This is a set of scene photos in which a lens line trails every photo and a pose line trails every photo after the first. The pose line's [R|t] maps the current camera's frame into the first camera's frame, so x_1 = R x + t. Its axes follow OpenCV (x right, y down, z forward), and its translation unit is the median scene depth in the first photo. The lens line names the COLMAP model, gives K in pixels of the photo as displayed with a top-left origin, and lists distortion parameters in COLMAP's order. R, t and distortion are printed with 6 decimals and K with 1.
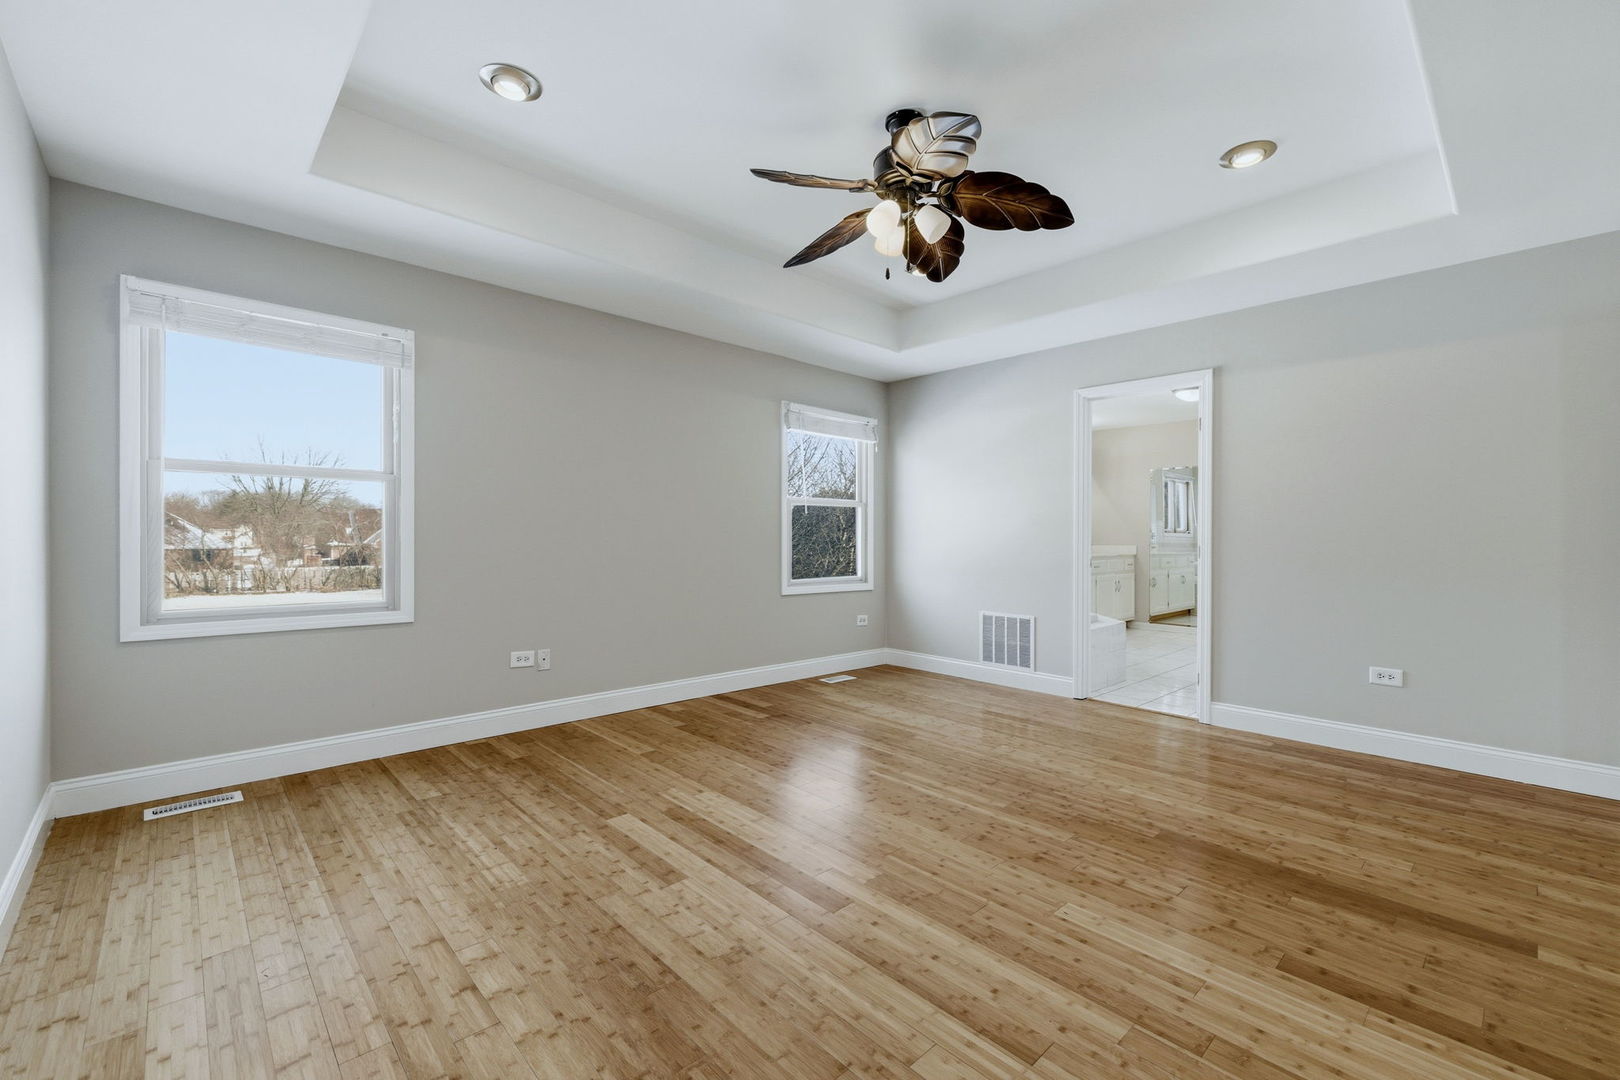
lens RADIAL K [[672.5, 0, 813.9], [0, 672.5, 531.7], [0, 0, 1]] dist [0.000607, 0.000105]
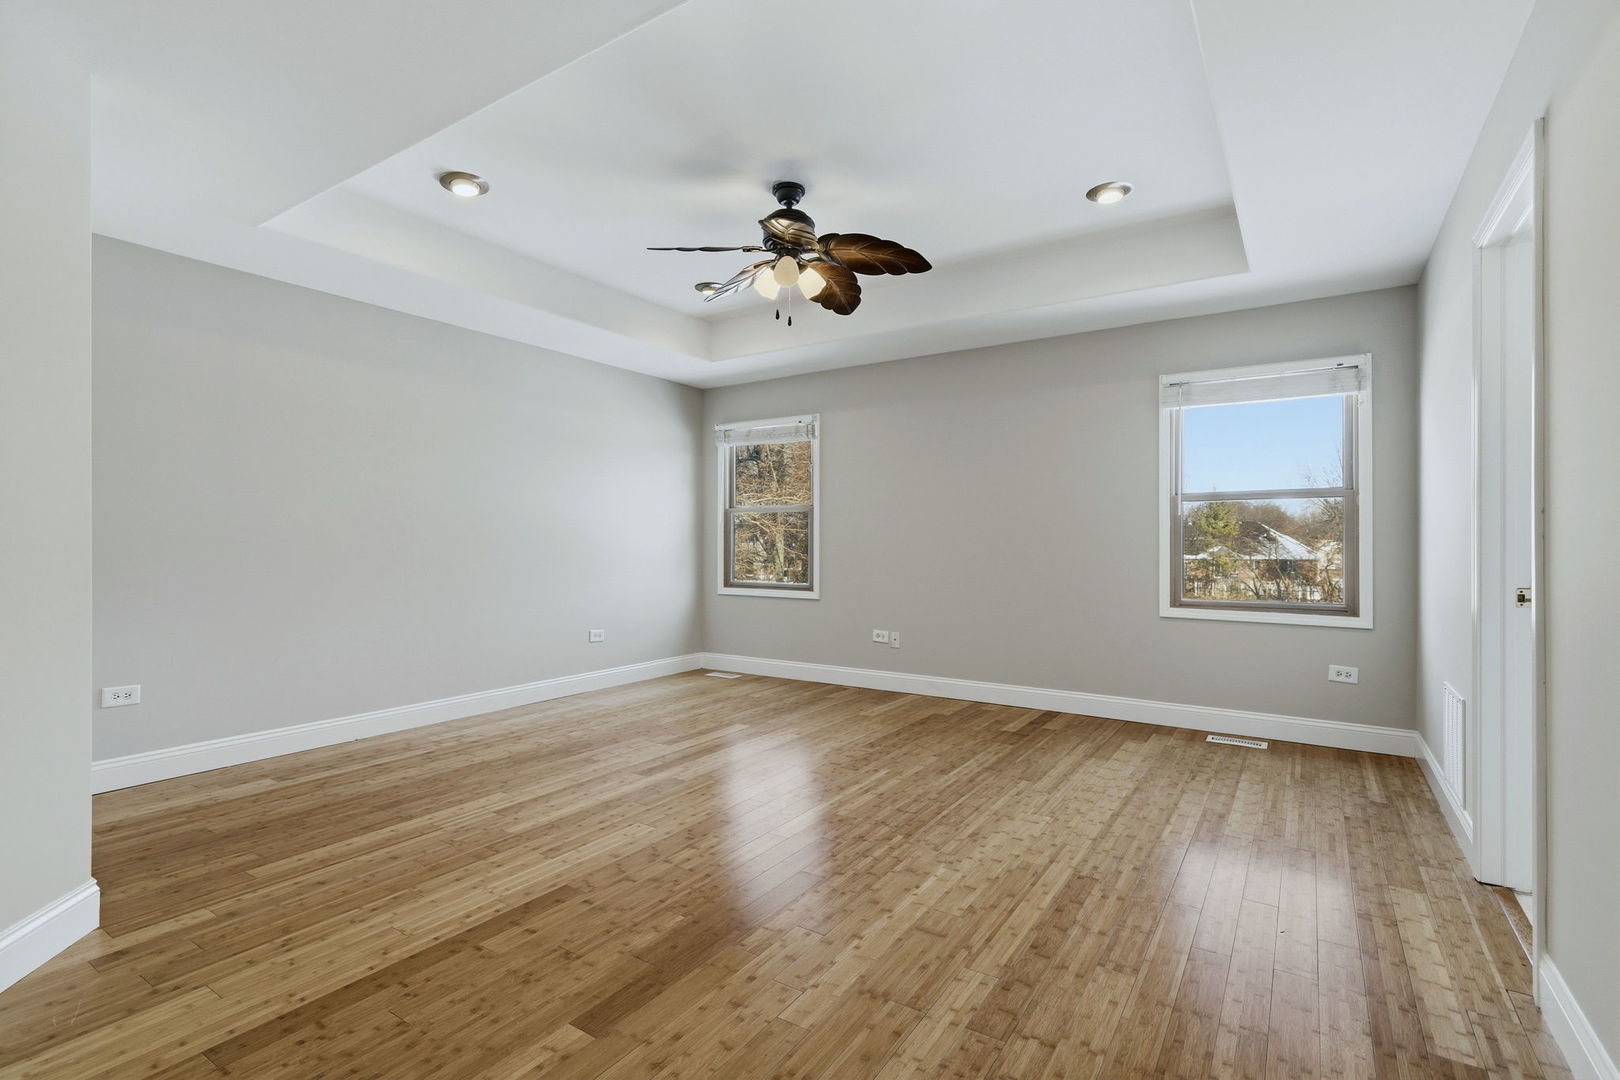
lens RADIAL K [[754.6, 0, 806.0], [0, 754.6, 541.6], [0, 0, 1]] dist [-0.000904, 0.000260]
pose [[0.241097, -0.006816, -0.970477, 1.320302], [0.006175, 0.999966, -0.005489, 0.012827], [0.970481, -0.004670, 0.241131, 0.670896]]
